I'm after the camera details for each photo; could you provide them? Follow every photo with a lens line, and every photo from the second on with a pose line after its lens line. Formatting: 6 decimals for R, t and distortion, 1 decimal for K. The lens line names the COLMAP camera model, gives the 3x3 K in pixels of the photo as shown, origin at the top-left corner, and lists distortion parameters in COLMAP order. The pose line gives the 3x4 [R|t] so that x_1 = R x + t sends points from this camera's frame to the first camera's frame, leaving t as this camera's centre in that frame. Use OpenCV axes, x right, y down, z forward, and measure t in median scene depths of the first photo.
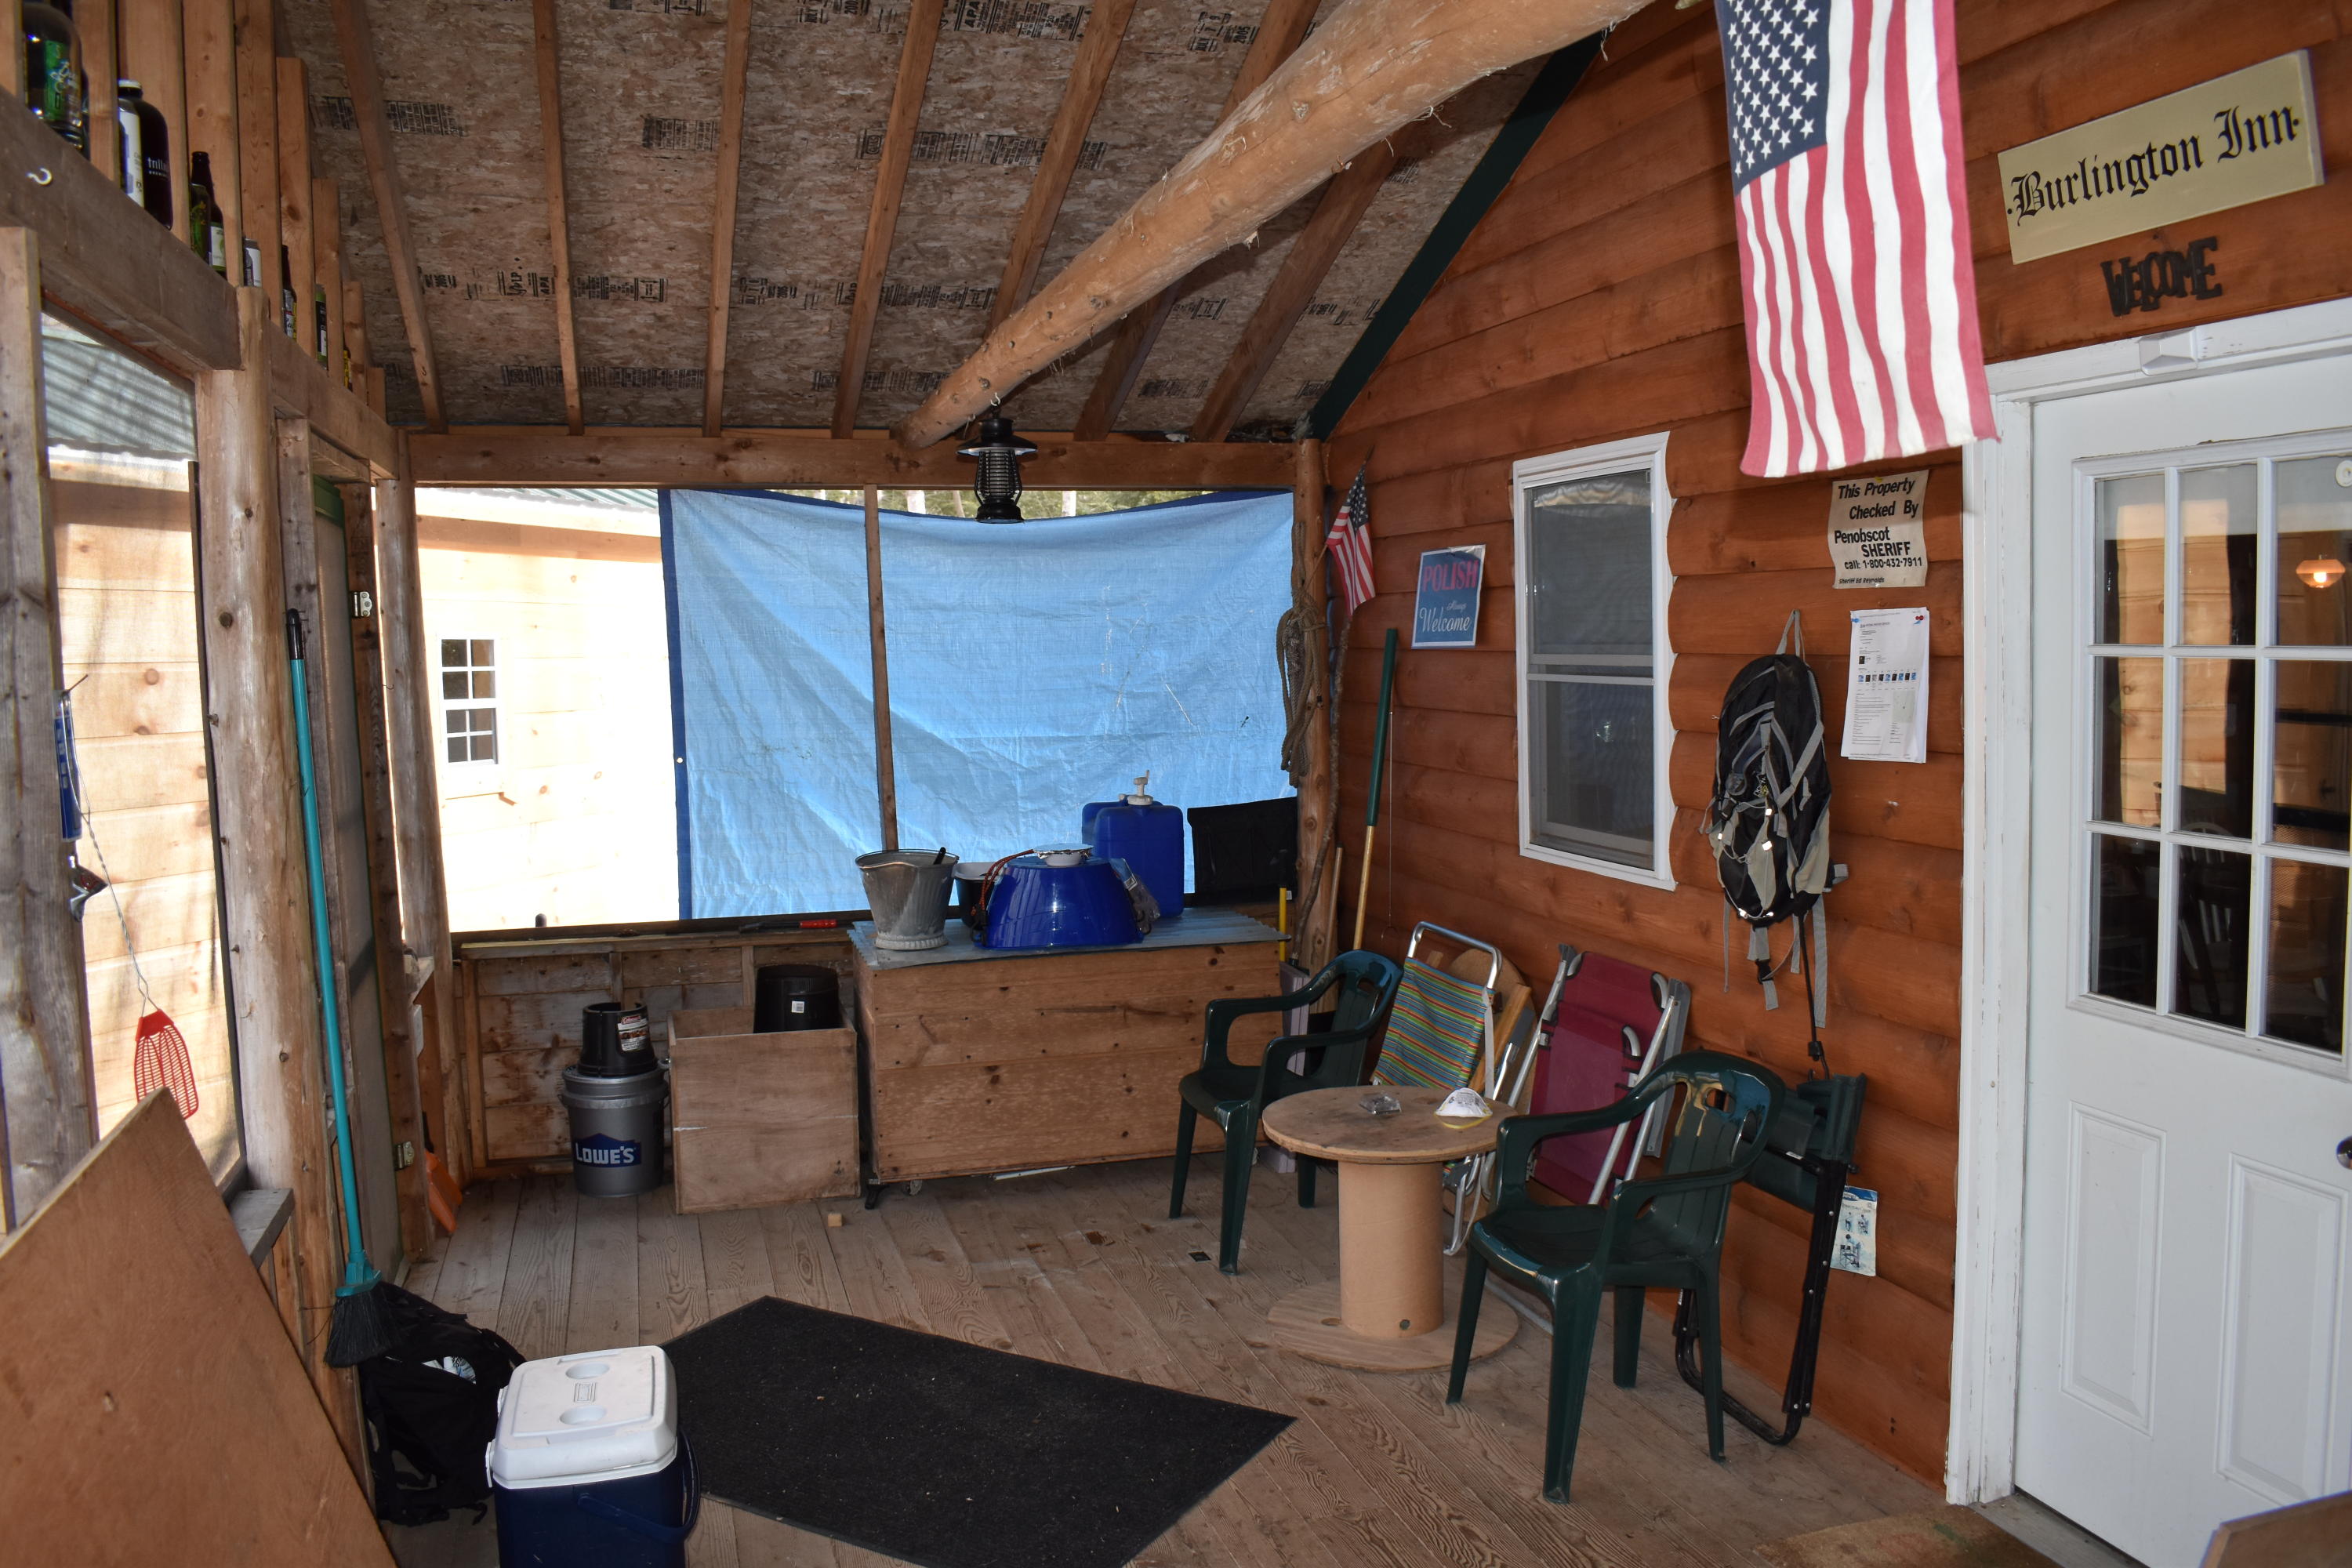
lens RADIAL K [[1833.3, 0, 1179.2], [0, 1833.3, 795.6], [0, 0, 1]] dist [-0.092094, 0.010528]
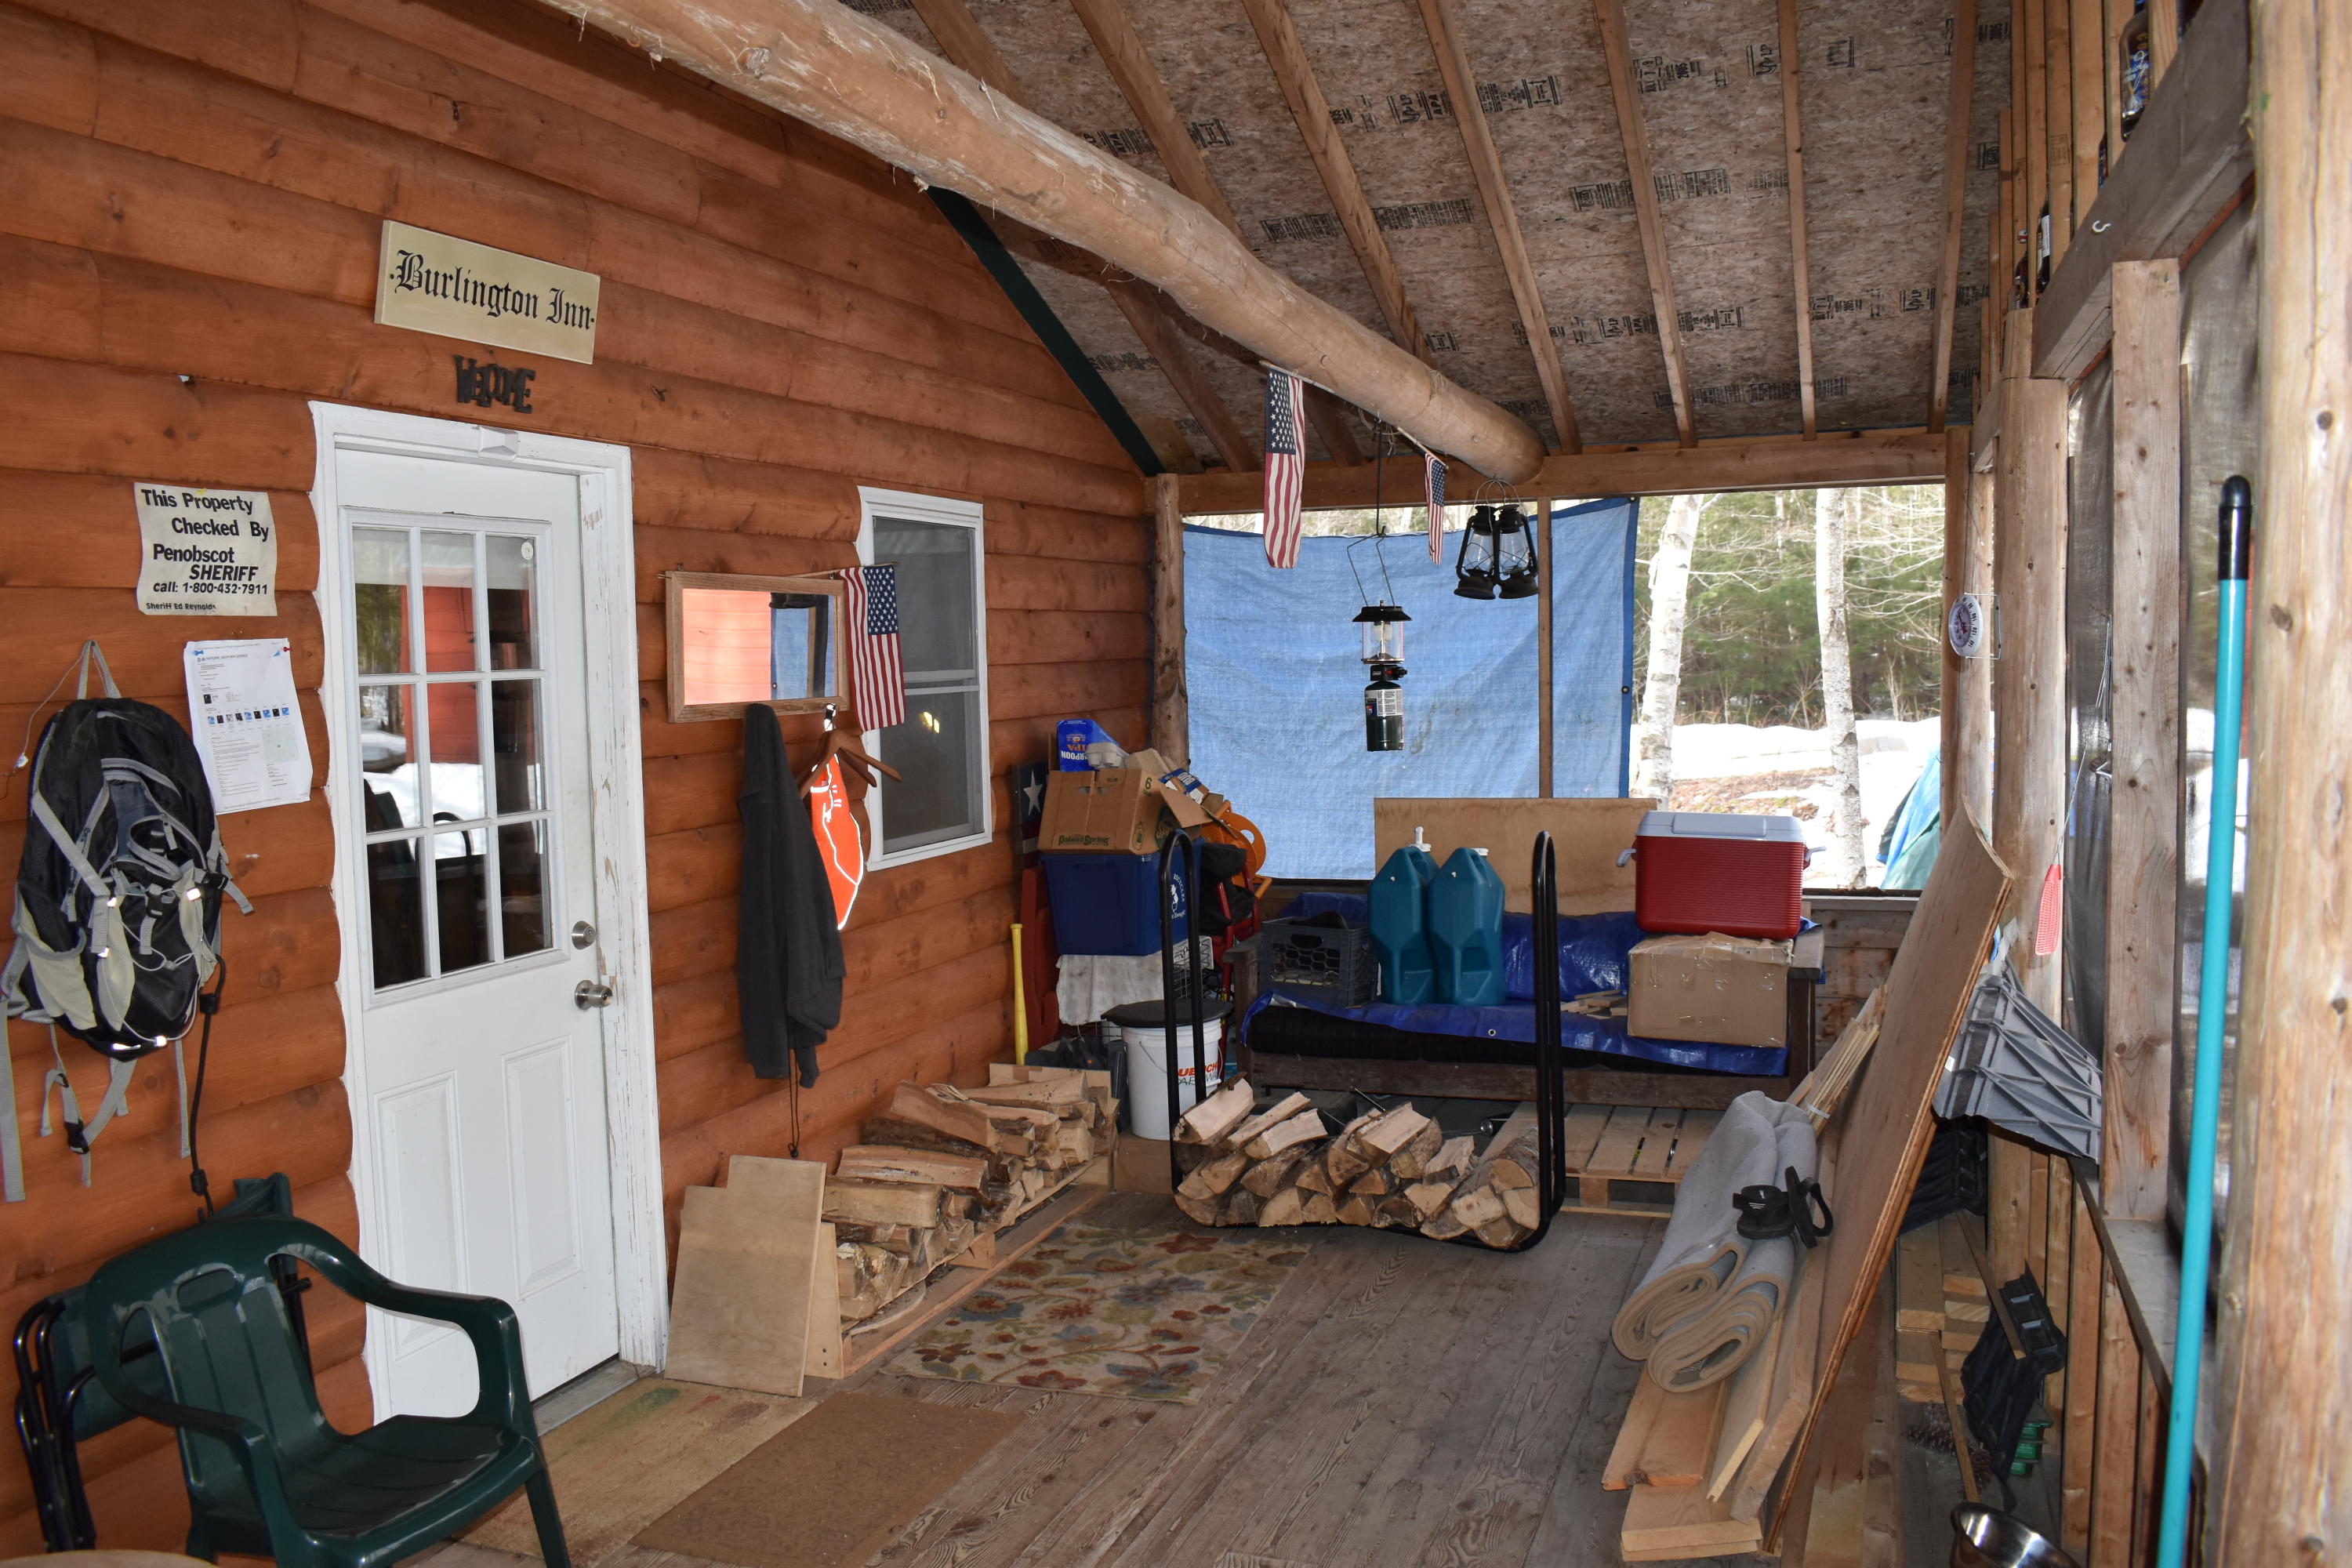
lens RADIAL K [[1833.3, 0, 1179.0], [0, 1833.3, 779.8], [0, 0, 1]] dist [-0.092094, 0.010528]
pose [[-0.793342, -0.006909, 0.608737, -0.590250], [0.091926, 0.987110, 0.131006, -0.123400], [-0.601796, 0.159891, -0.782481, 1.626307]]
